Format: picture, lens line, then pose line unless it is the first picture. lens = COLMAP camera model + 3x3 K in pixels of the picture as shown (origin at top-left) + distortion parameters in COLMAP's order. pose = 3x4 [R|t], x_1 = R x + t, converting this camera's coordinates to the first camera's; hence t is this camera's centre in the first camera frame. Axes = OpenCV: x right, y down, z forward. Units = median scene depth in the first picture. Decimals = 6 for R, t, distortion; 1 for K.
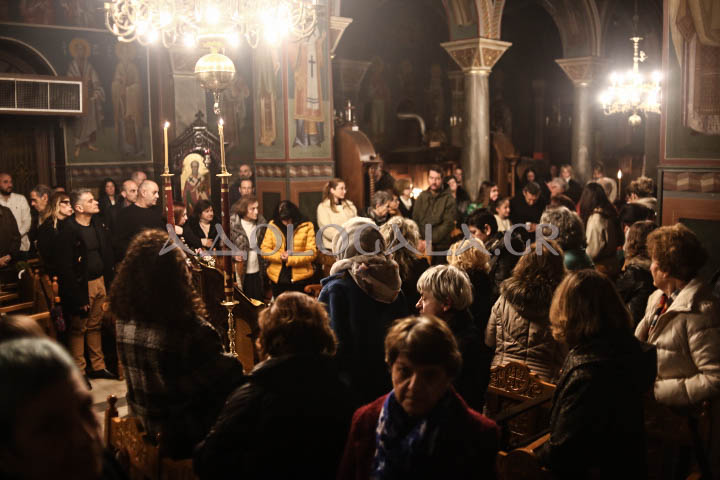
lens RADIAL K [[714.7, 0, 359.7], [0, 714.7, 240.7], [0, 0, 1]] dist [-0.017701, 0.000000]
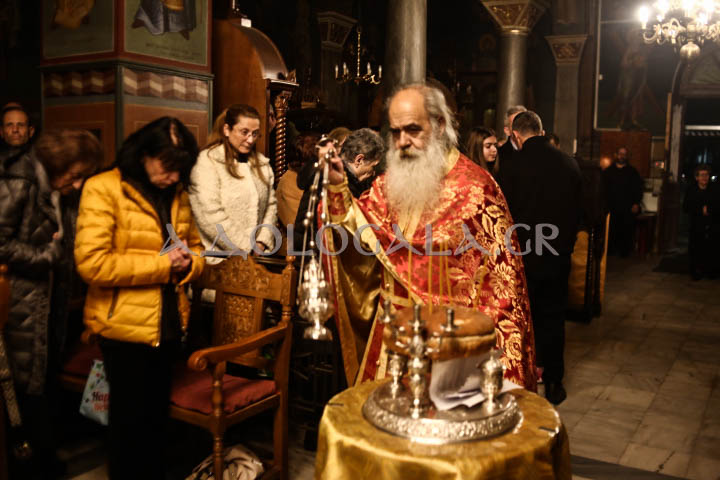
lens RADIAL K [[714.7, 0, 360.9], [0, 714.7, 236.5], [0, 0, 1]] dist [-0.017701, 0.000000]
pose [[0.956707, 0.010723, 0.290856, -0.081796], [-0.007145, 0.999885, -0.013360, 0.008931], [-0.290966, 0.010703, 0.956674, 0.498799]]
